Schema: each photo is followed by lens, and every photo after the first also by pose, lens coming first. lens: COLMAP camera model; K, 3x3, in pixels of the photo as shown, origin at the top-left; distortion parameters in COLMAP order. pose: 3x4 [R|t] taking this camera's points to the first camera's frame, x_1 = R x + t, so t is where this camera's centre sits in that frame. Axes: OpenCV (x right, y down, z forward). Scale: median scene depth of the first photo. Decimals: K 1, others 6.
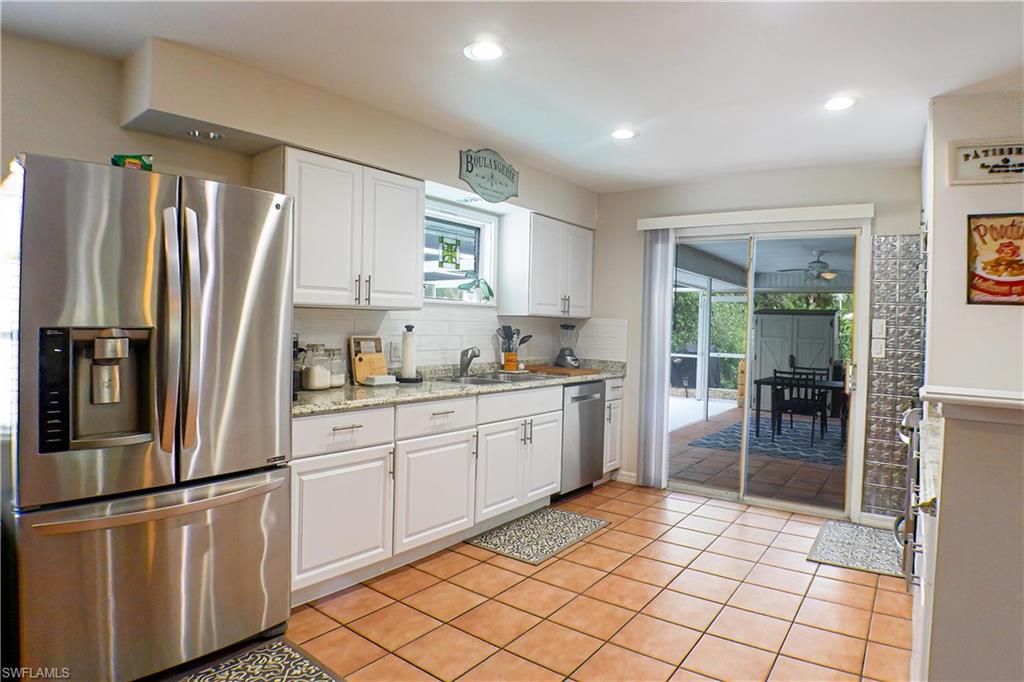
lens RADIAL K [[575.4, 0, 524.6], [0, 575.4, 332.3], [0, 0, 1]] dist [-0.083439, 0.001638]
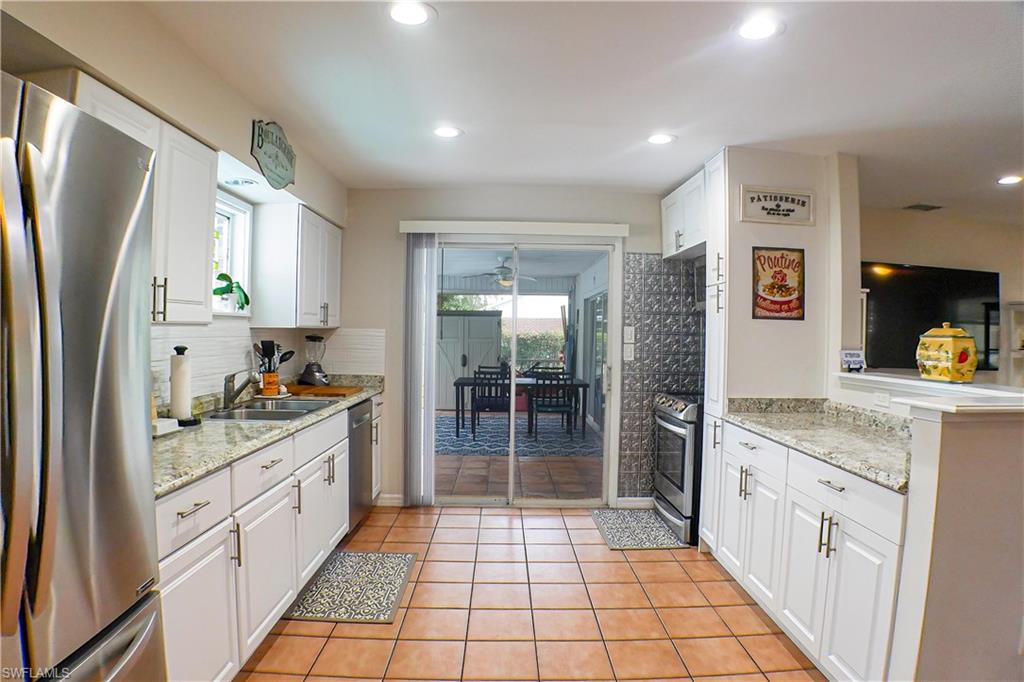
lens RADIAL K [[598.6, 0, 512.0], [0, 598.6, 341.0], [0, 0, 1]] dist [-0.096271, -0.000537]
pose [[0.815800, -0.029508, 0.577581, -0.265633], [0.019116, 0.999528, 0.024064, -0.028610], [-0.578019, -0.008590, 0.815978, 0.142531]]
